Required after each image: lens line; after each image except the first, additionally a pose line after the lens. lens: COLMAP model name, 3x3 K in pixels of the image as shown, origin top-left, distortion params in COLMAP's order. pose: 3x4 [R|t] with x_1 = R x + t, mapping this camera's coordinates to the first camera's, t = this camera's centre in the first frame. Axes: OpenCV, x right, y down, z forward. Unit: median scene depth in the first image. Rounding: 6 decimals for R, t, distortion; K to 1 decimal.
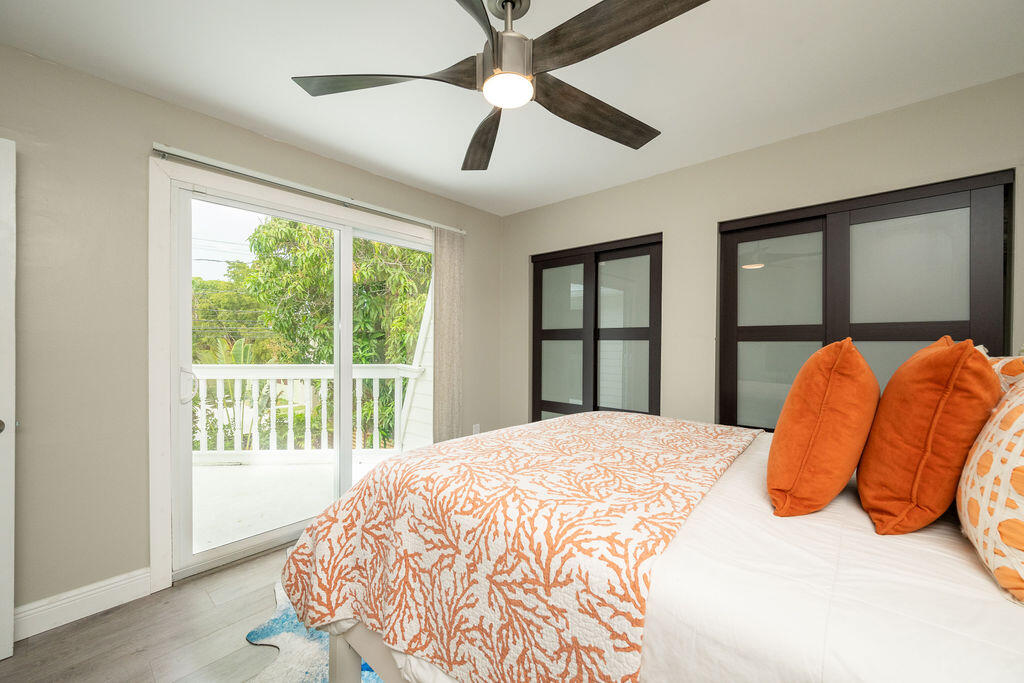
lens RADIAL K [[402.2, 0, 519.6], [0, 402.2, 341.6], [0, 0, 1]] dist [0.000499, 0.000920]
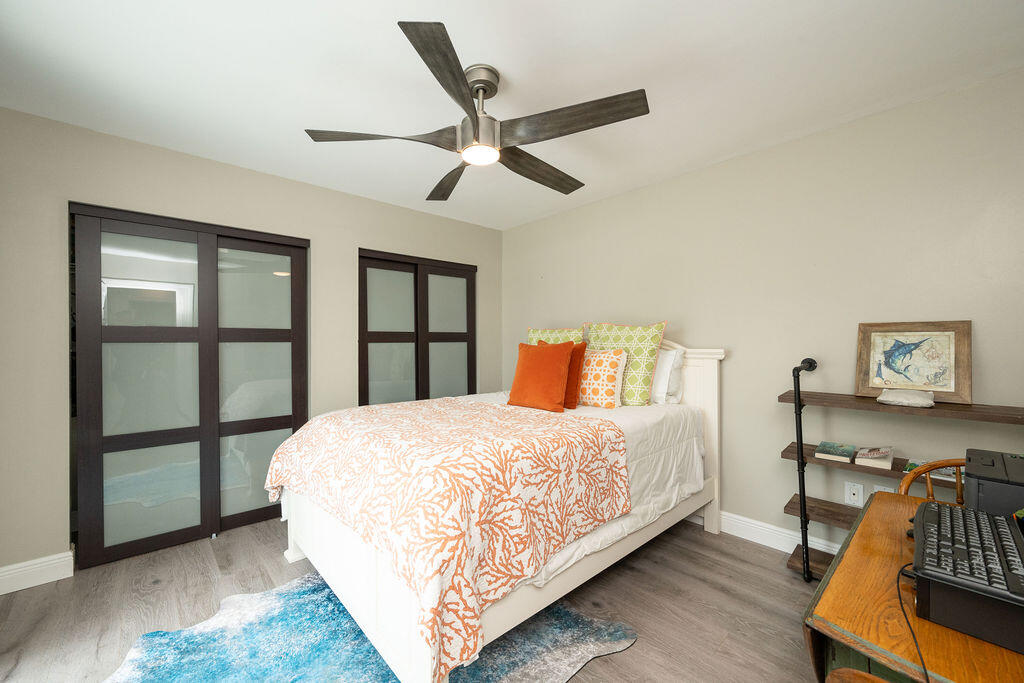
lens RADIAL K [[402.2, 0, 511.1], [0, 402.2, 342.8], [0, 0, 1]] dist [0.000499, 0.000920]
pose [[0.108311, -0.004621, 0.994106, -0.874986], [0.007020, 0.999968, 0.003883, -0.003068], [-0.994092, 0.006558, 0.108340, 0.498951]]
